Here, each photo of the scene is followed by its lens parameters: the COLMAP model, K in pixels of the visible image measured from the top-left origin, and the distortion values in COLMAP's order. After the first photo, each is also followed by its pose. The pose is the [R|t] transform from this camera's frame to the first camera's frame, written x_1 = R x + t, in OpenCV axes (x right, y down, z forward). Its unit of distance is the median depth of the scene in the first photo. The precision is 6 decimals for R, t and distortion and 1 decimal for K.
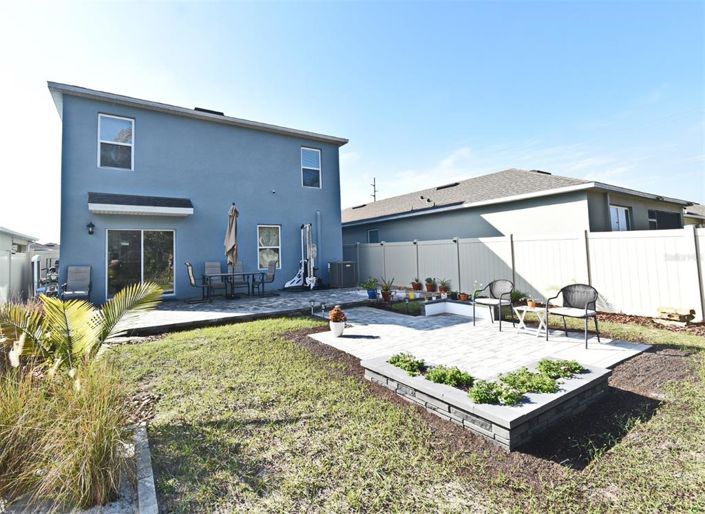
lens RADIAL K [[341.8, 0, 352.0], [0, 341.8, 235.7], [0, 0, 1]] dist [0.000144, -0.000052]
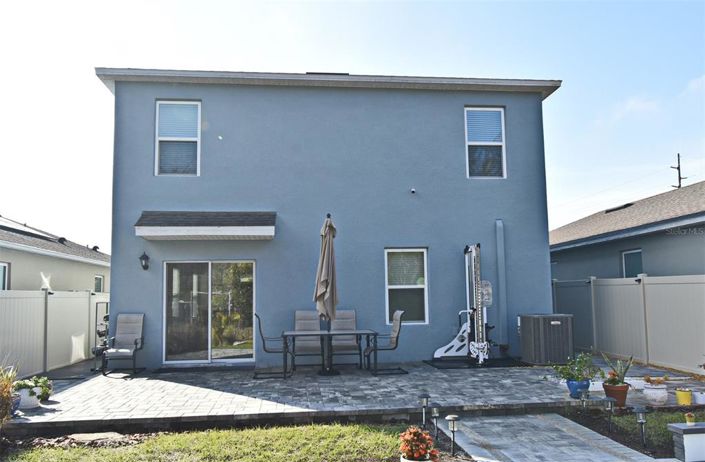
lens RADIAL K [[533.2, 0, 352.3], [0, 533.2, 260.5], [0, 0, 1]] dist [-0.005014, -0.002632]
pose [[0.880529, -0.018740, -0.473622, 0.125370], [0.016198, 0.999824, -0.009445, -0.004650], [0.473716, 0.000645, 0.880678, 0.184599]]
